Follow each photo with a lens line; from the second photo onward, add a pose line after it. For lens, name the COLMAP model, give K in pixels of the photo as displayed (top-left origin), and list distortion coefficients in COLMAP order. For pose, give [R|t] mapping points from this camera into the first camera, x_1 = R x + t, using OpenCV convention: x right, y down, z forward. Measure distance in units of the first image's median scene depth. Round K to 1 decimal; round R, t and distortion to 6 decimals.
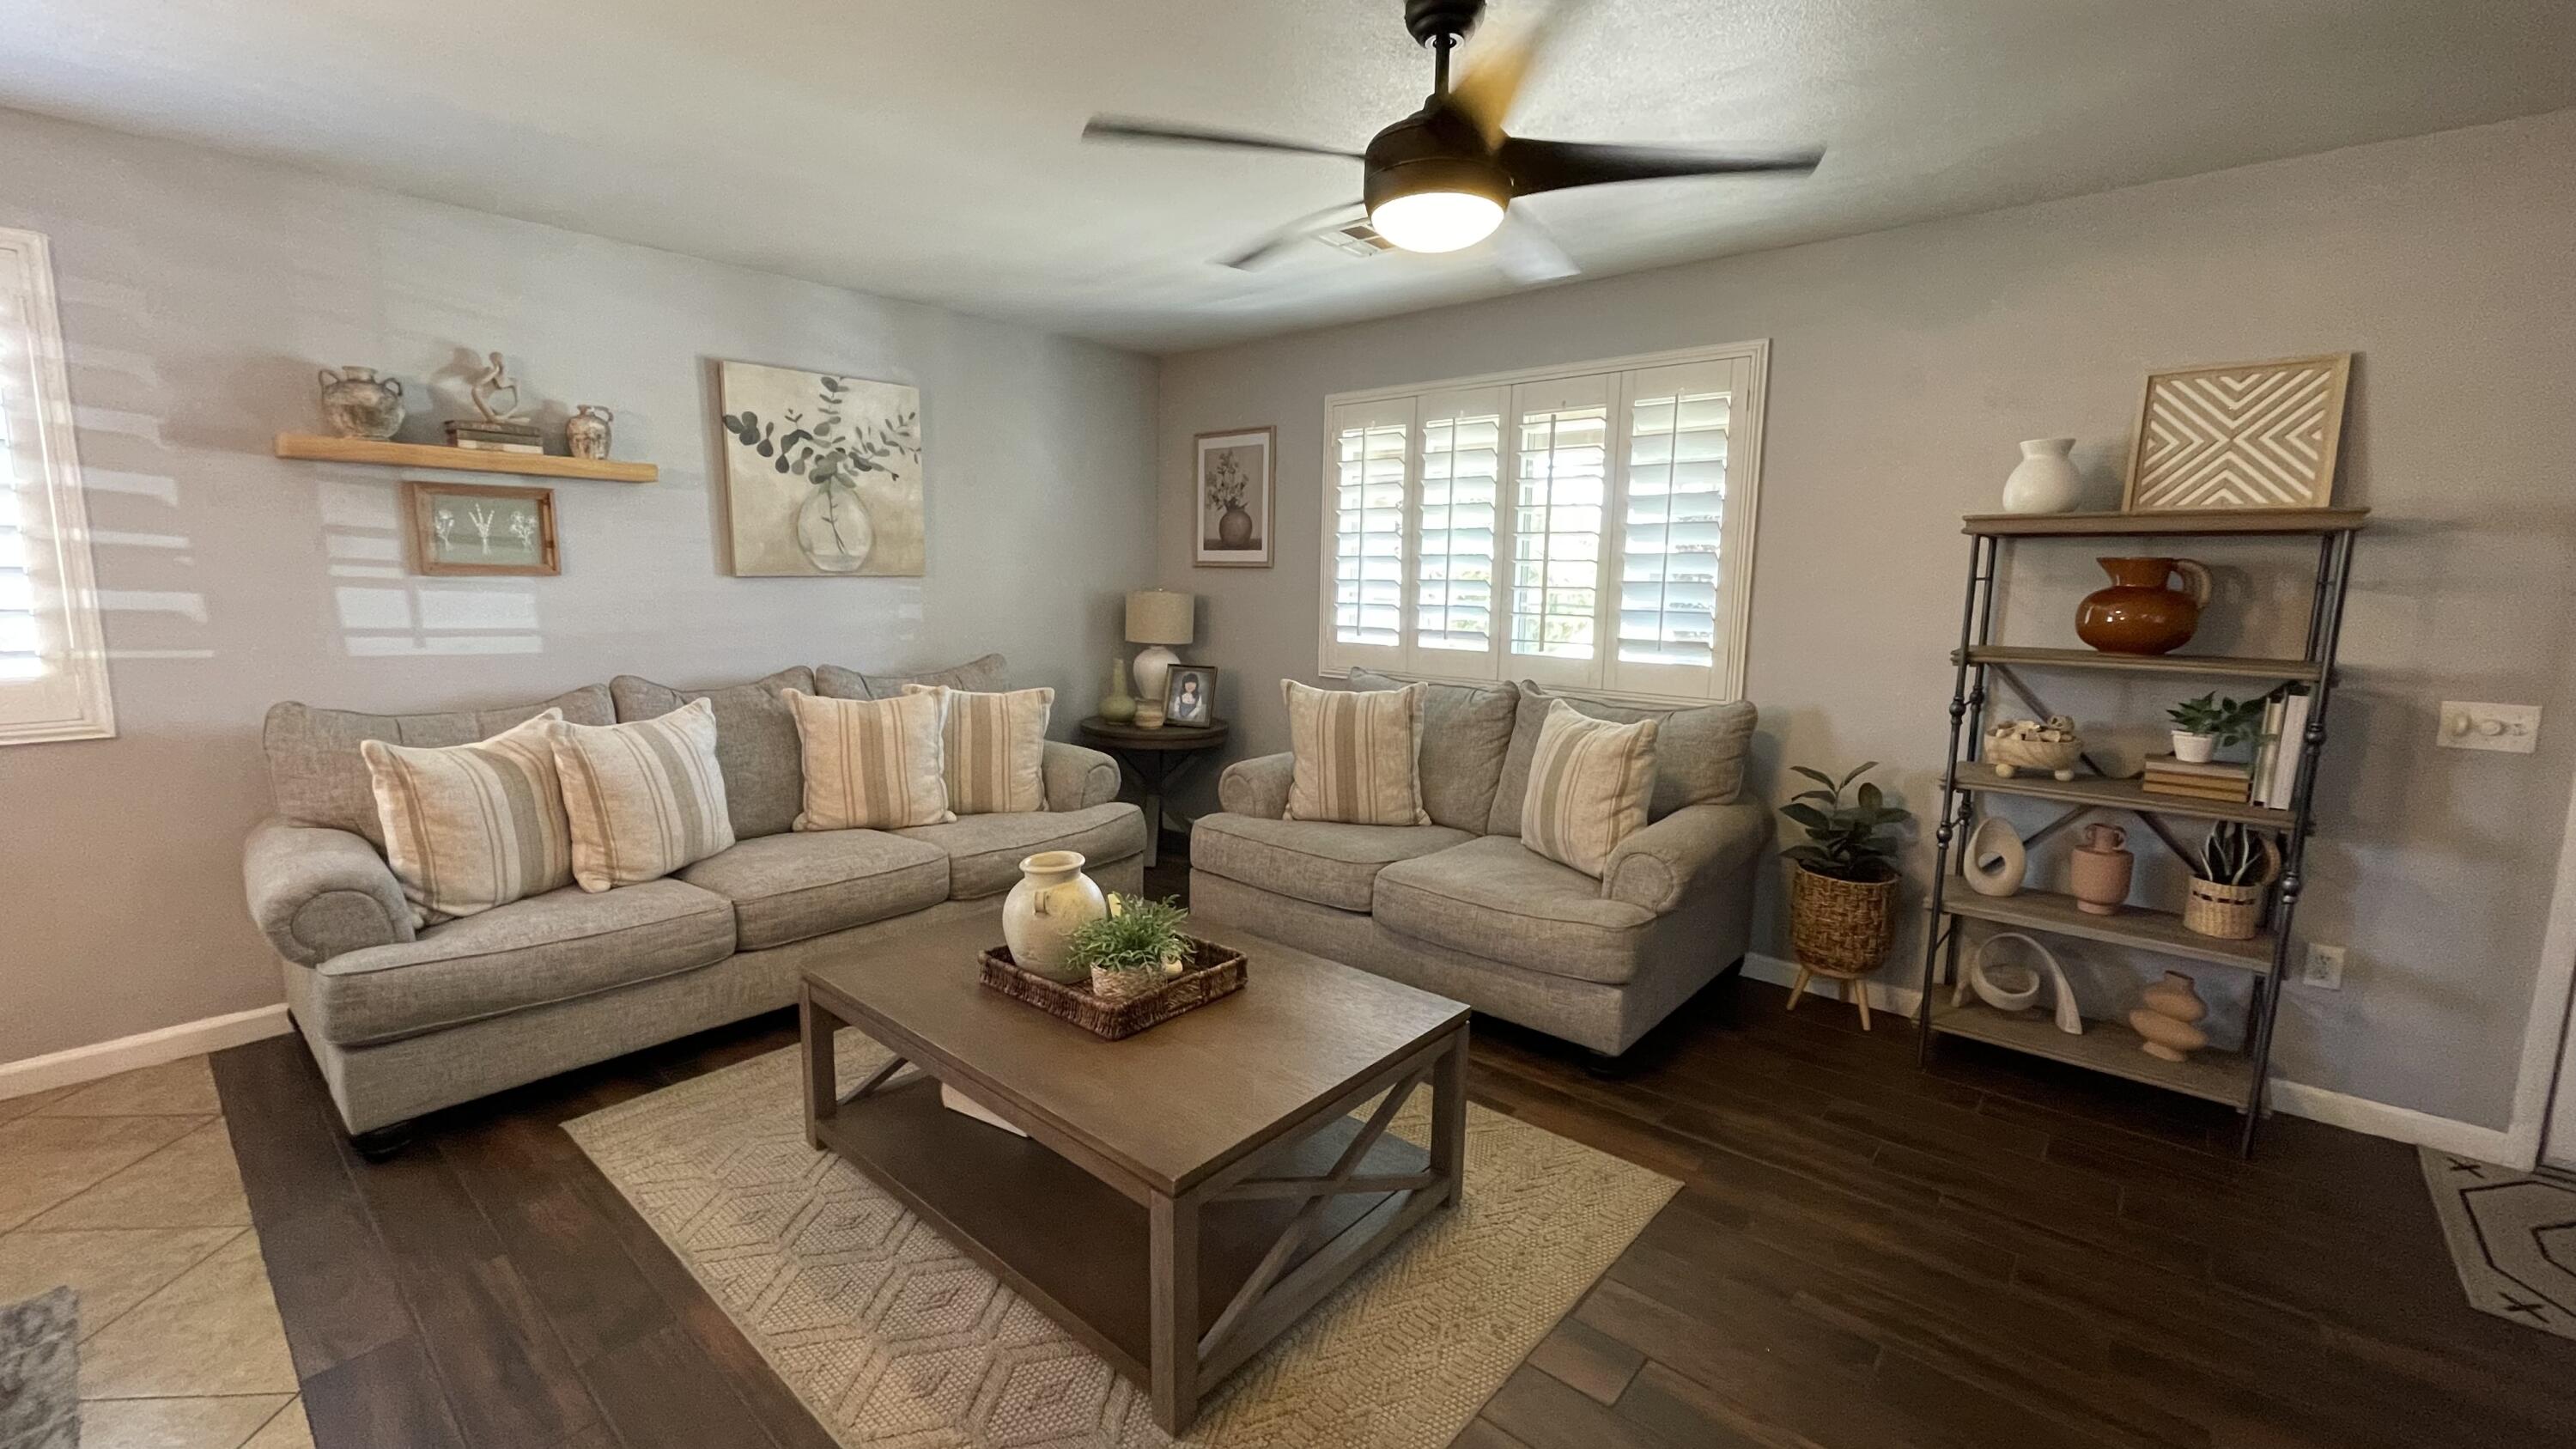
lens RADIAL K [[1032.1, 0, 1285.5], [0, 1032.1, 732.6], [0, 0, 1]] dist [-0.001797, -0.000083]
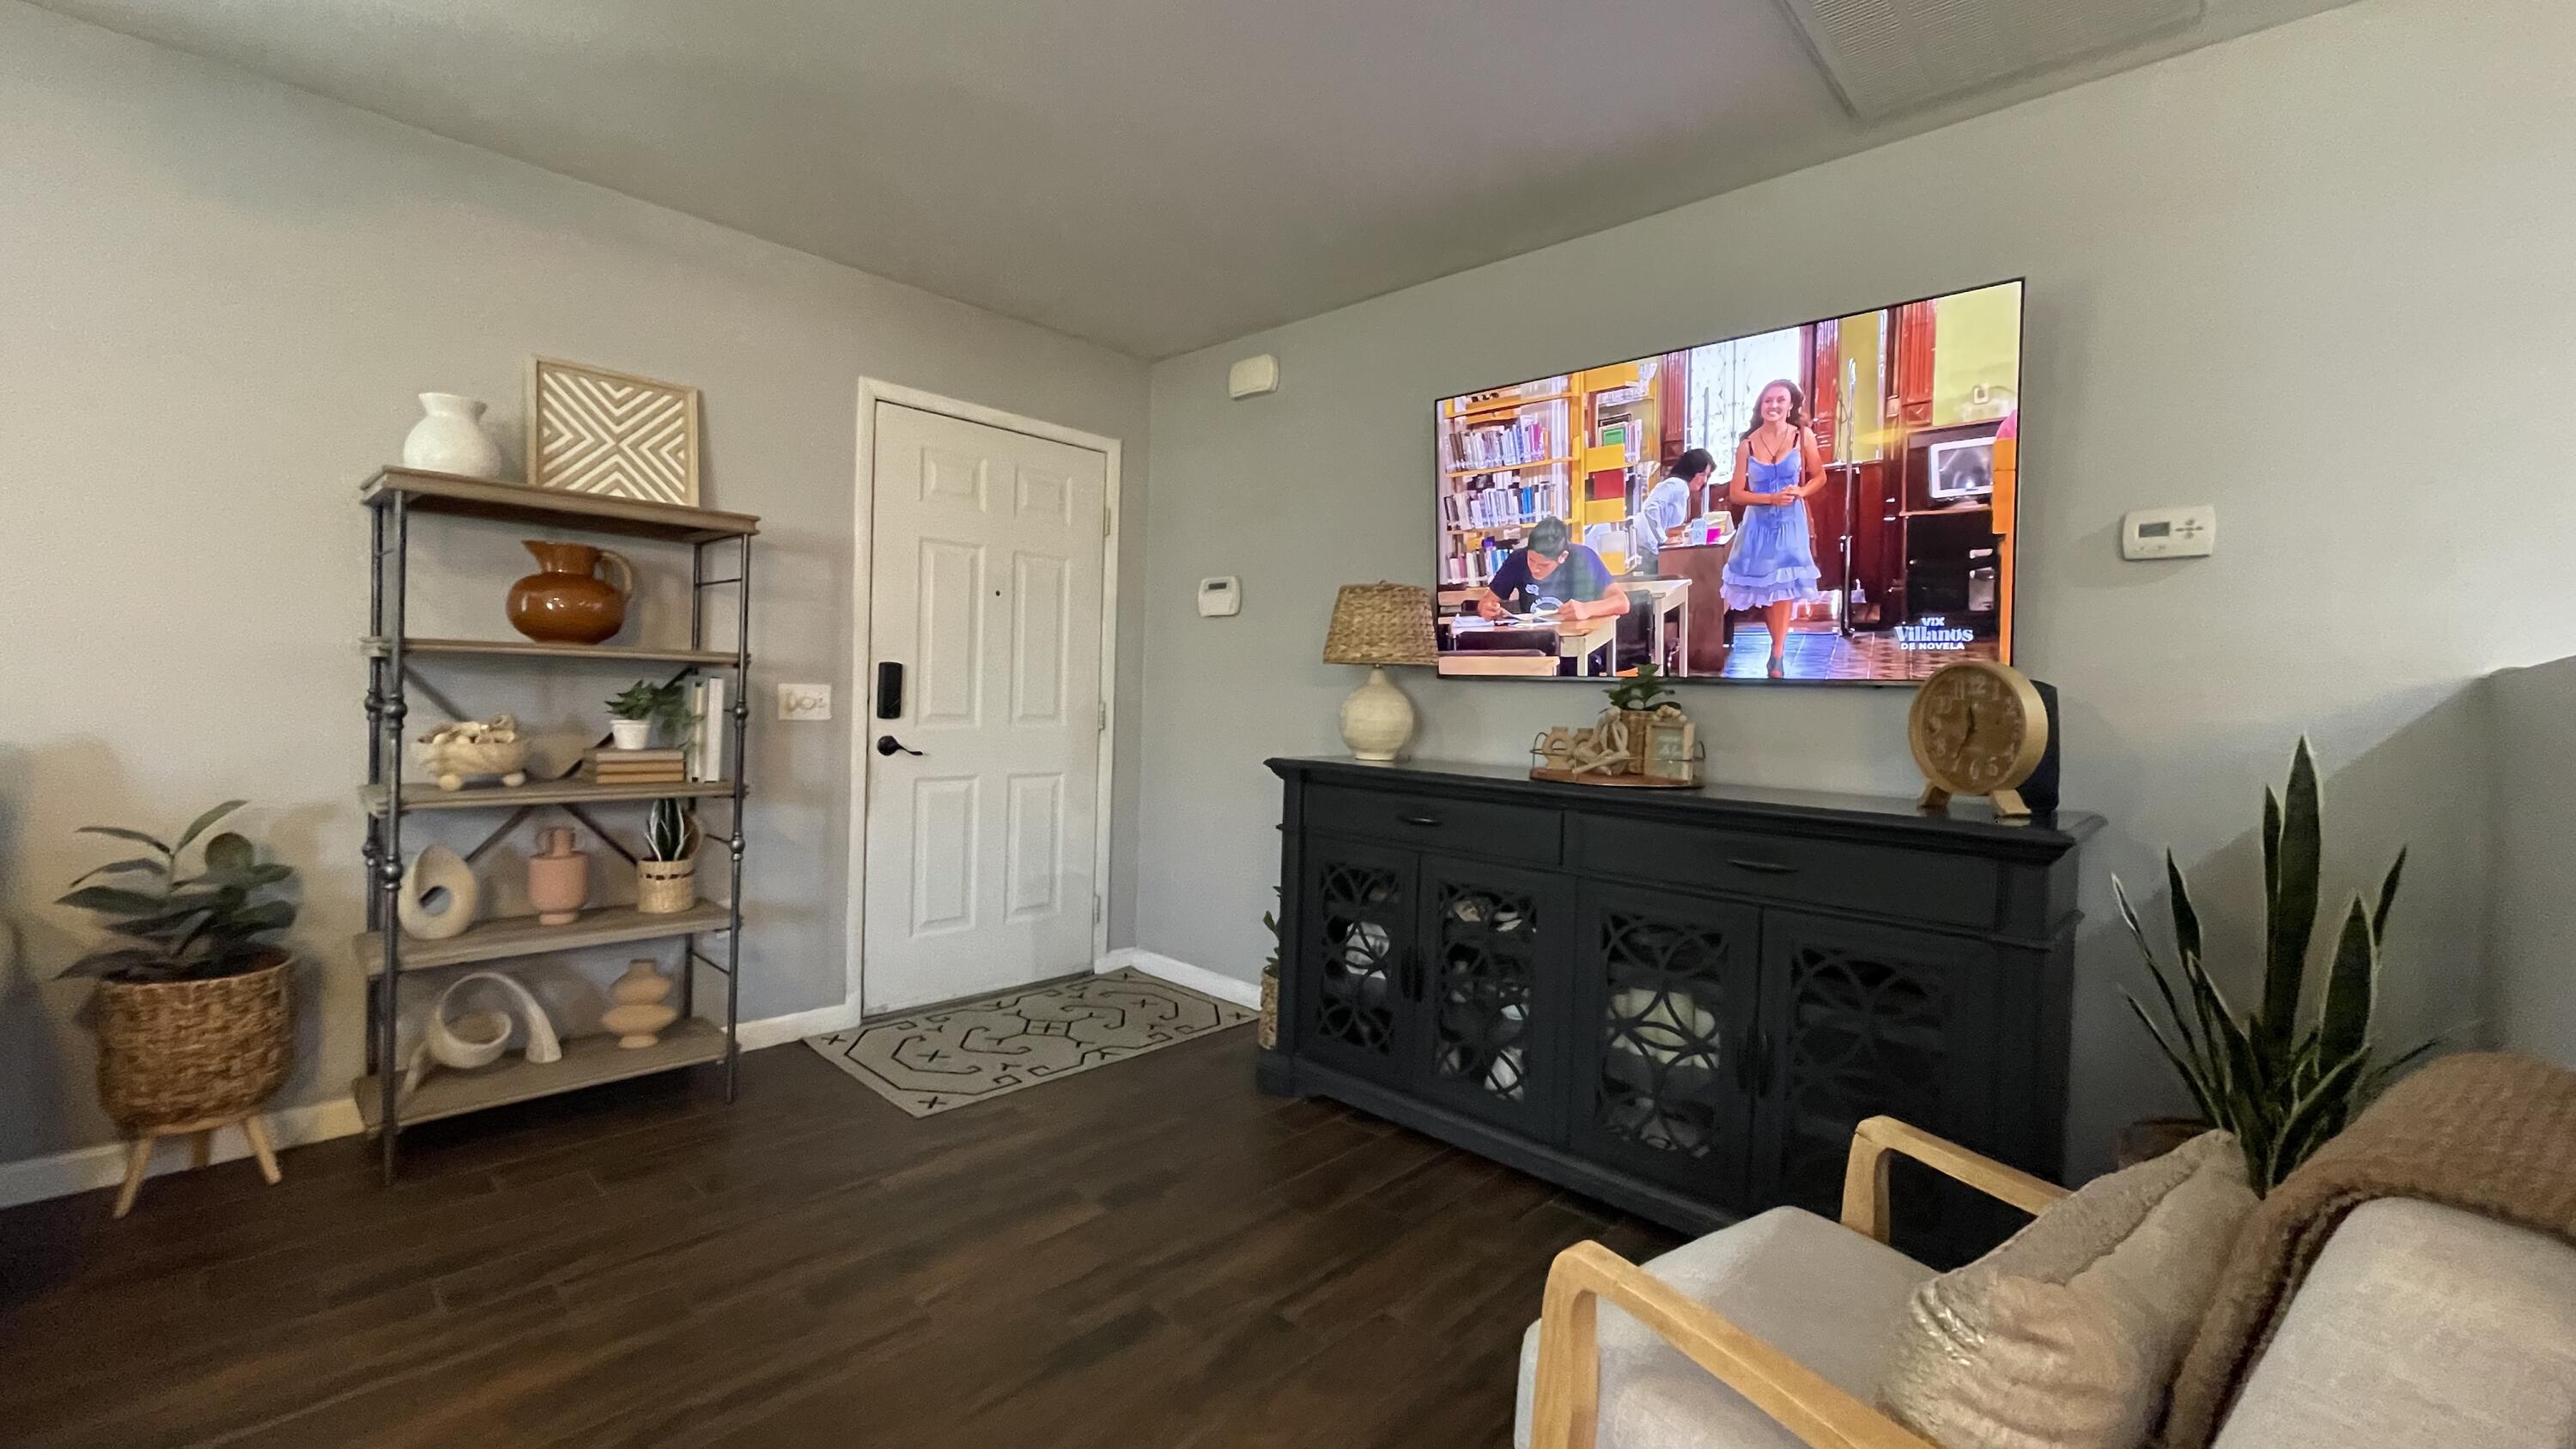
lens RADIAL K [[1035.7, 0, 1289.6], [0, 1035.7, 714.9], [0, 0, 1]] dist [-0.000775, 0.000069]
pose [[0.053348, -0.037993, 0.997853, -0.094809], [0.118328, 0.992476, 0.031462, 0.033141], [-0.991540, 0.116396, 0.057443, 0.242828]]
